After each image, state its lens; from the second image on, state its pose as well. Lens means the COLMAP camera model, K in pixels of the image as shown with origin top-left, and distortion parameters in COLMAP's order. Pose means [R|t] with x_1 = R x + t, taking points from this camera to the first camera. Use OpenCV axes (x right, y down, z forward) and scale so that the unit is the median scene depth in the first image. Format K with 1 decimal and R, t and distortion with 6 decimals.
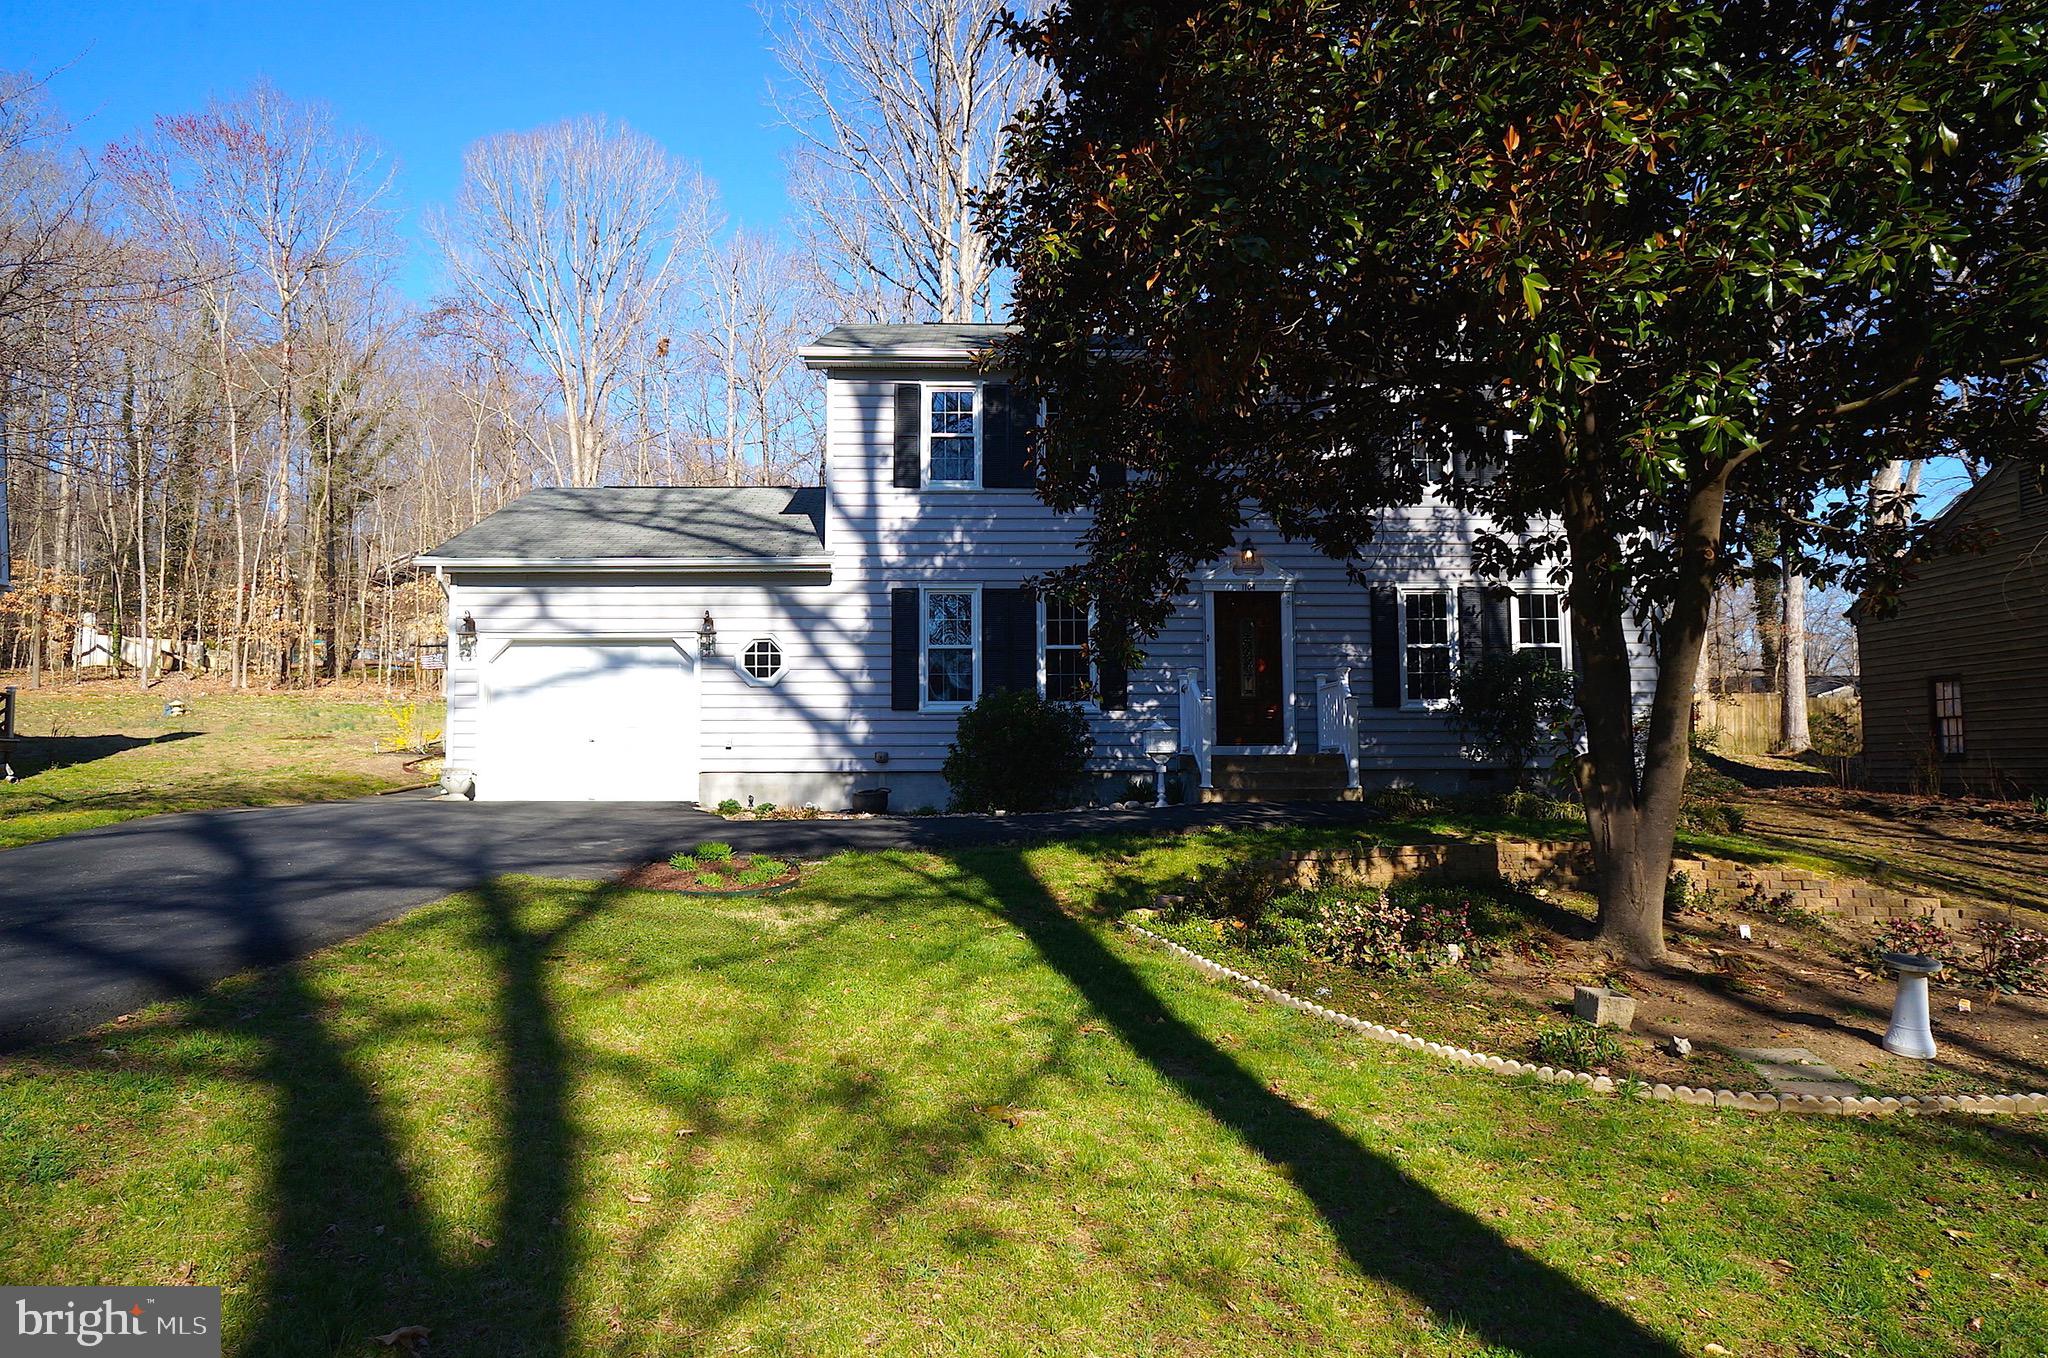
lens RADIAL K [[1382.4, 0, 1024.0], [0, 1382.4, 679.0], [0, 0, 1]] dist [-0.069881, 0.095142]
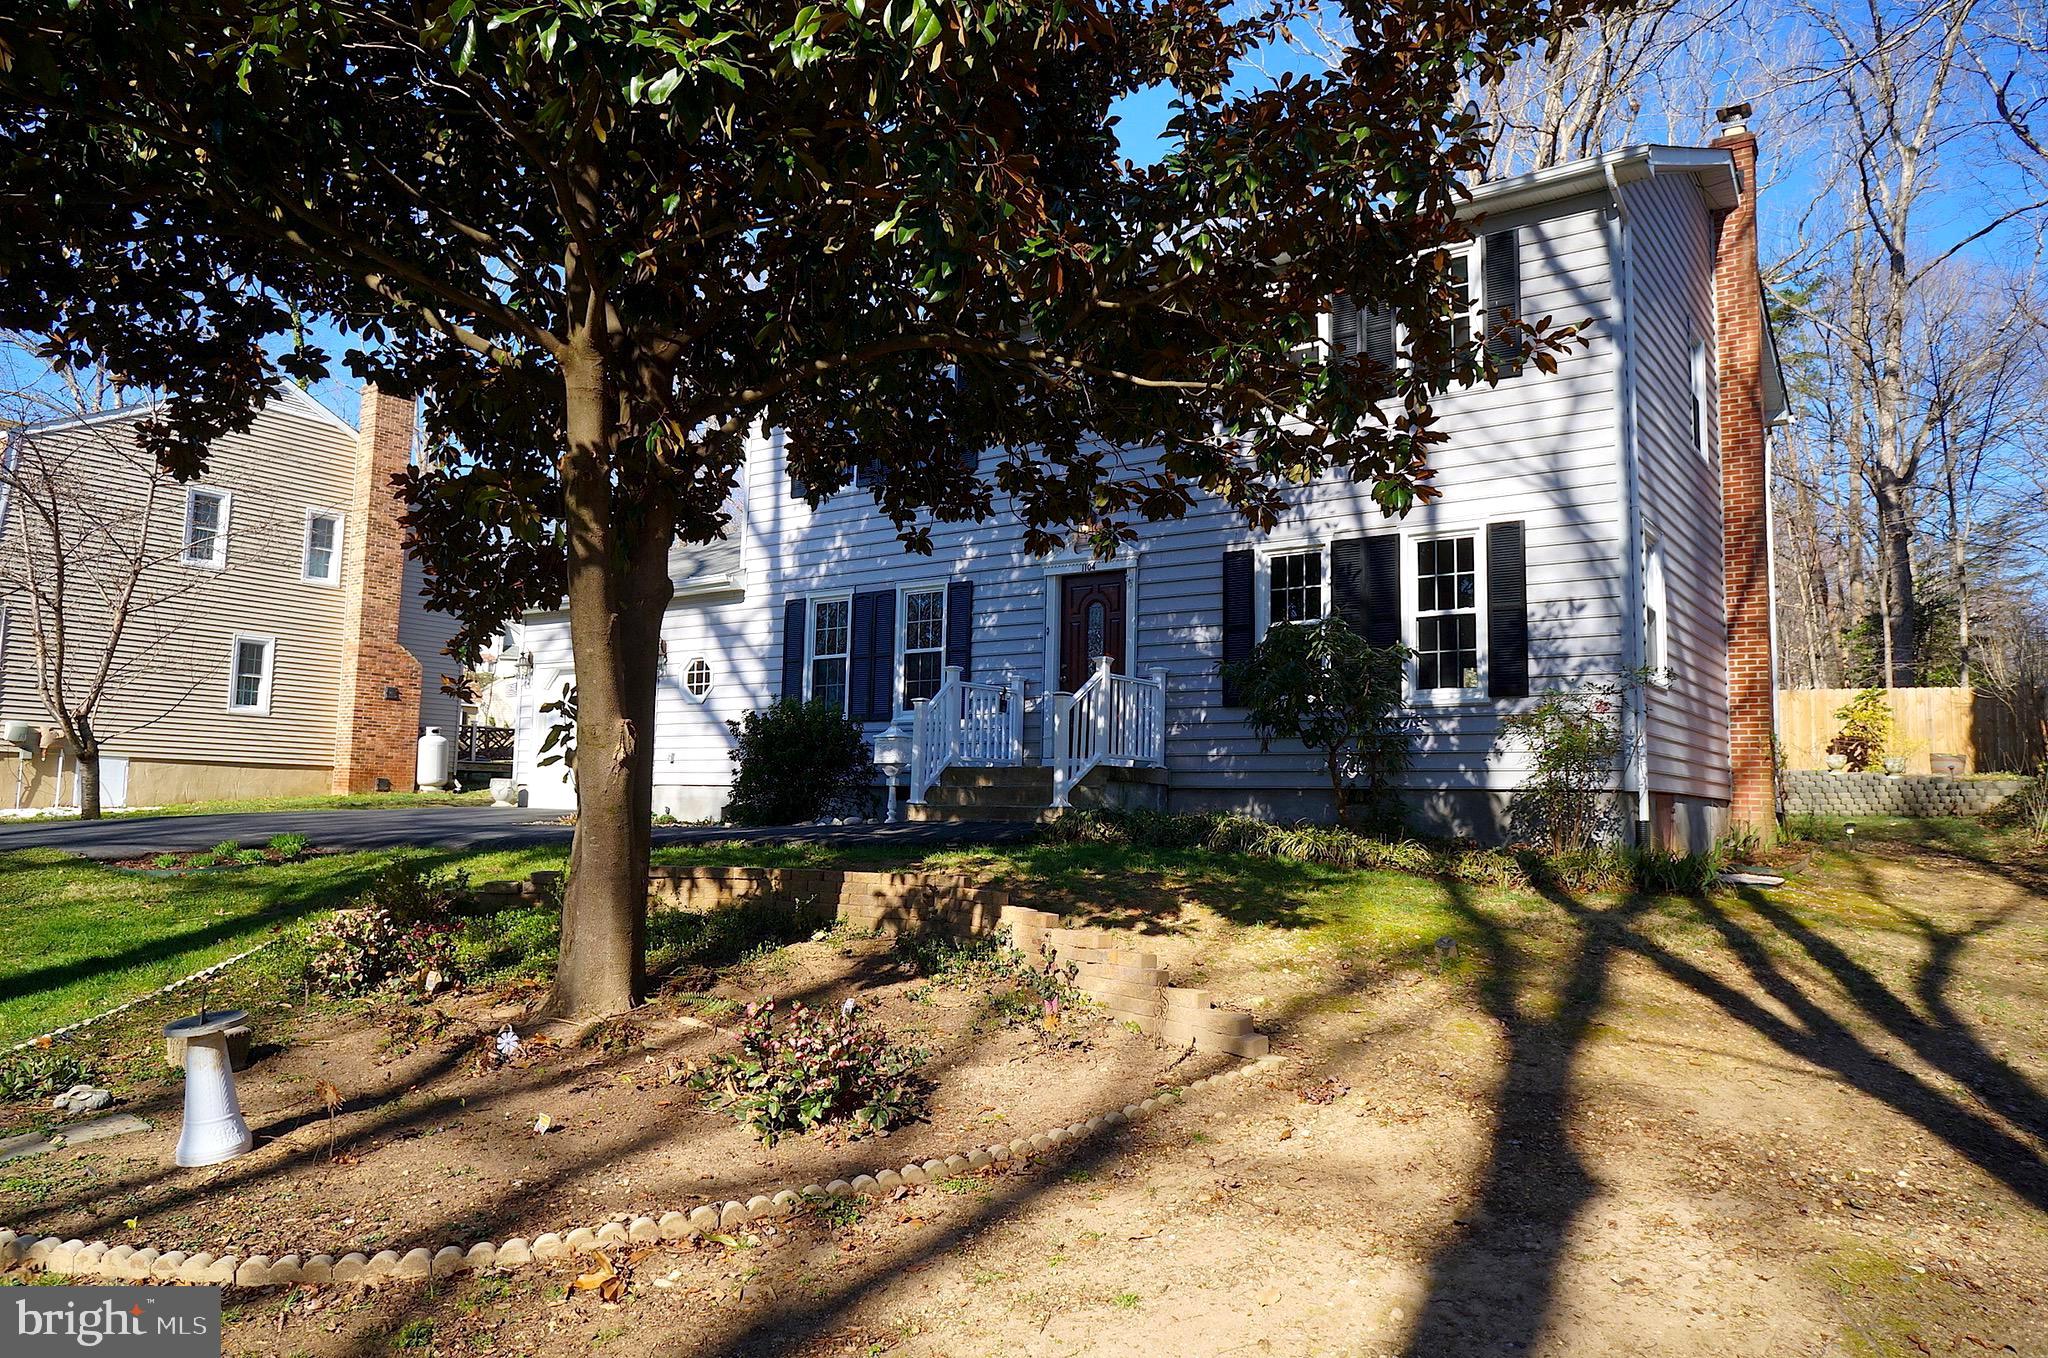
lens RADIAL K [[1382.4, 0, 1024.0], [0, 1382.4, 679.0], [0, 0, 1]] dist [-0.069881, 0.095142]
pose [[0.793812, -0.040300, -0.606827, 0.634257], [0.021157, 0.999028, -0.038670, 0.032068], [0.607796, 0.017859, 0.793893, 0.319775]]
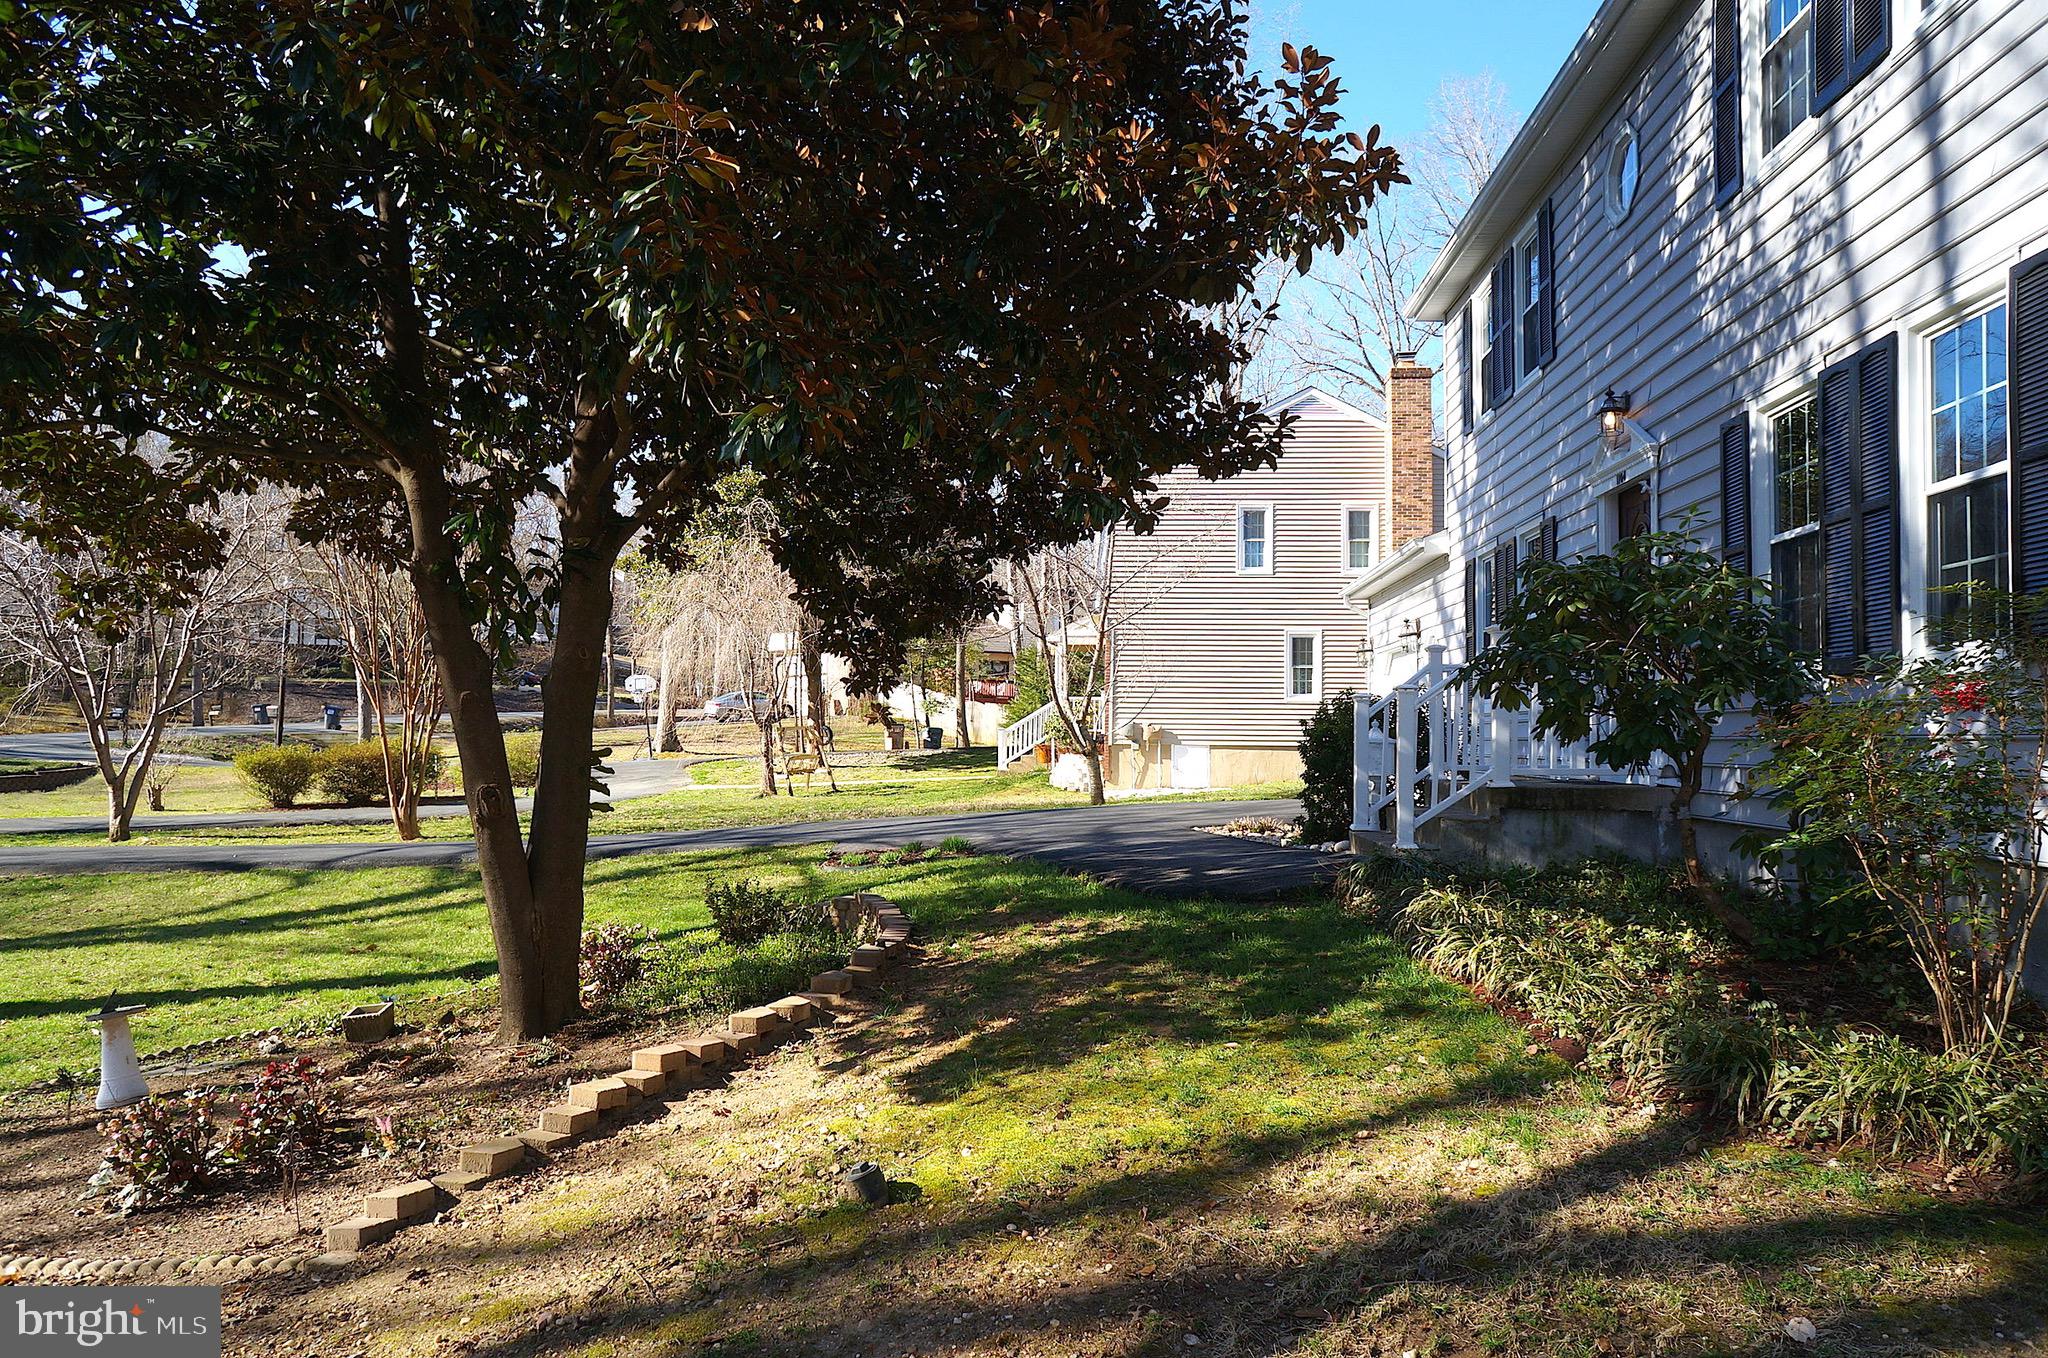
lens RADIAL K [[1382.4, 0, 1024.0], [0, 1382.4, 679.0], [0, 0, 1]] dist [-0.069881, 0.095142]
pose [[-0.098895, -0.041084, -0.994249, 0.727997], [0.068215, 0.996517, -0.047963, 0.023622], [0.992757, -0.072566, -0.095748, 0.811589]]
